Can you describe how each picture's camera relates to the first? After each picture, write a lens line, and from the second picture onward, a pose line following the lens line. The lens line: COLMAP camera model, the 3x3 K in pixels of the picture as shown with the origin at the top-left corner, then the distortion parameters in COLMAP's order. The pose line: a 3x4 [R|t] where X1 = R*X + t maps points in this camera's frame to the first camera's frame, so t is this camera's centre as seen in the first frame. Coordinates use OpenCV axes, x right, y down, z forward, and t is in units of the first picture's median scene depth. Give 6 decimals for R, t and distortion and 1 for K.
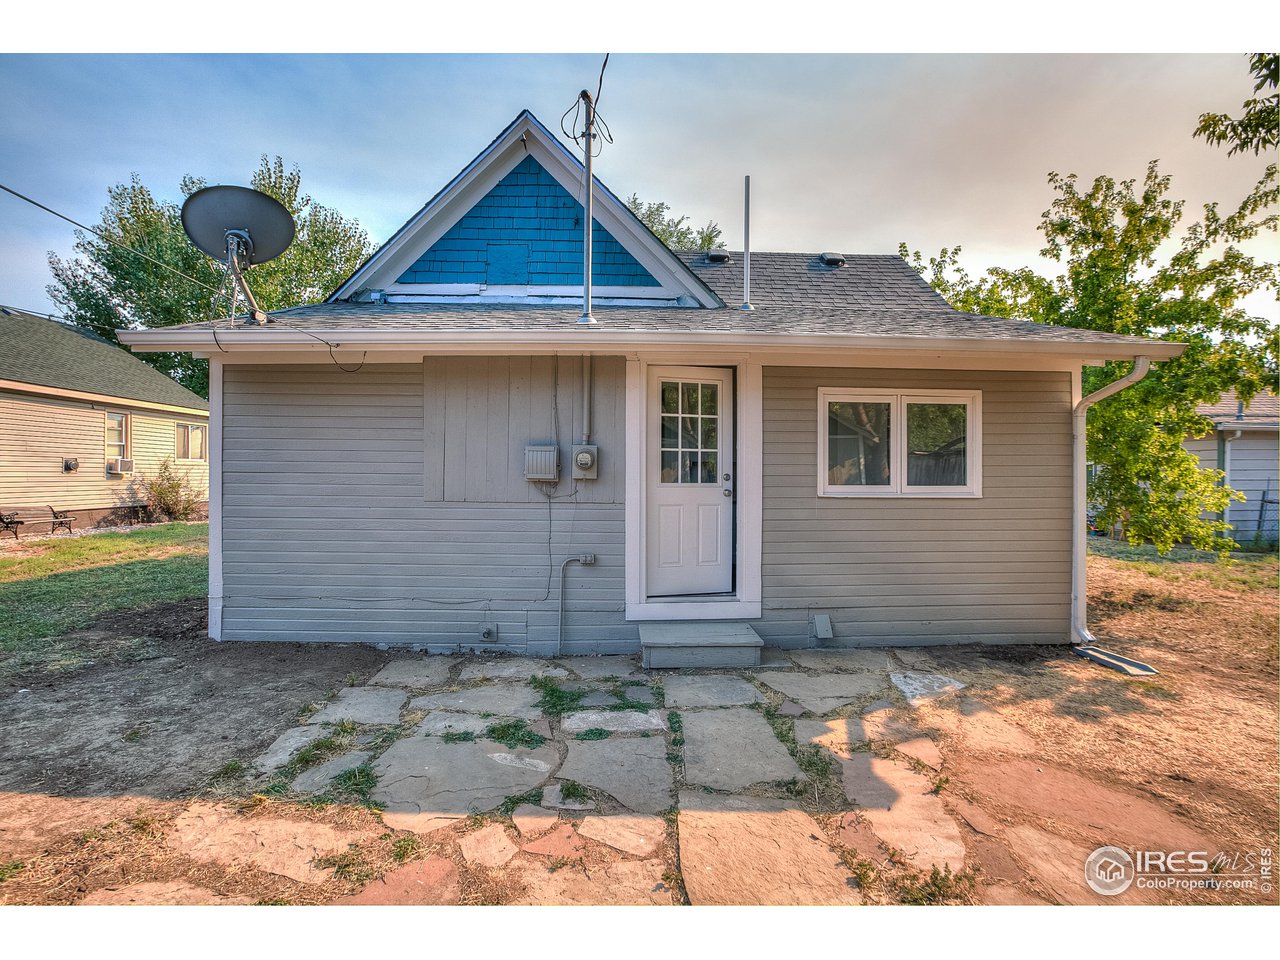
lens RADIAL K [[575.0, 0, 622.5], [0, 575.0, 477.7], [0, 0, 1]] dist [-0.052425, 0.019442]
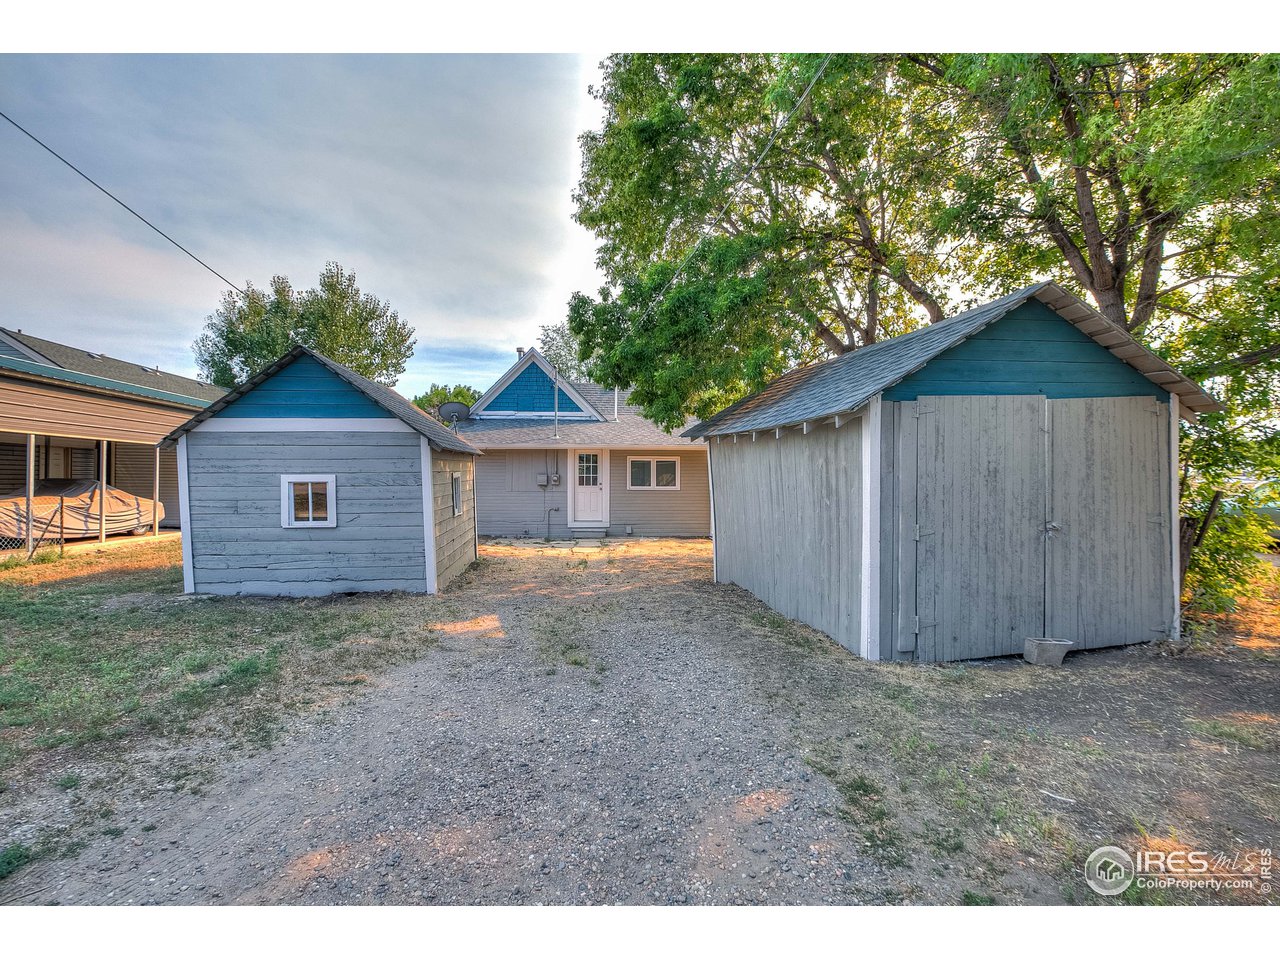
lens RADIAL K [[575.0, 0, 622.5], [0, 575.0, 477.7], [0, 0, 1]] dist [-0.052425, 0.019442]
pose [[0.998011, -0.001090, 0.063038, 0.108010], [0.001321, 0.999993, -0.003621, -0.024226], [-0.063034, 0.003697, 0.998005, -2.225352]]
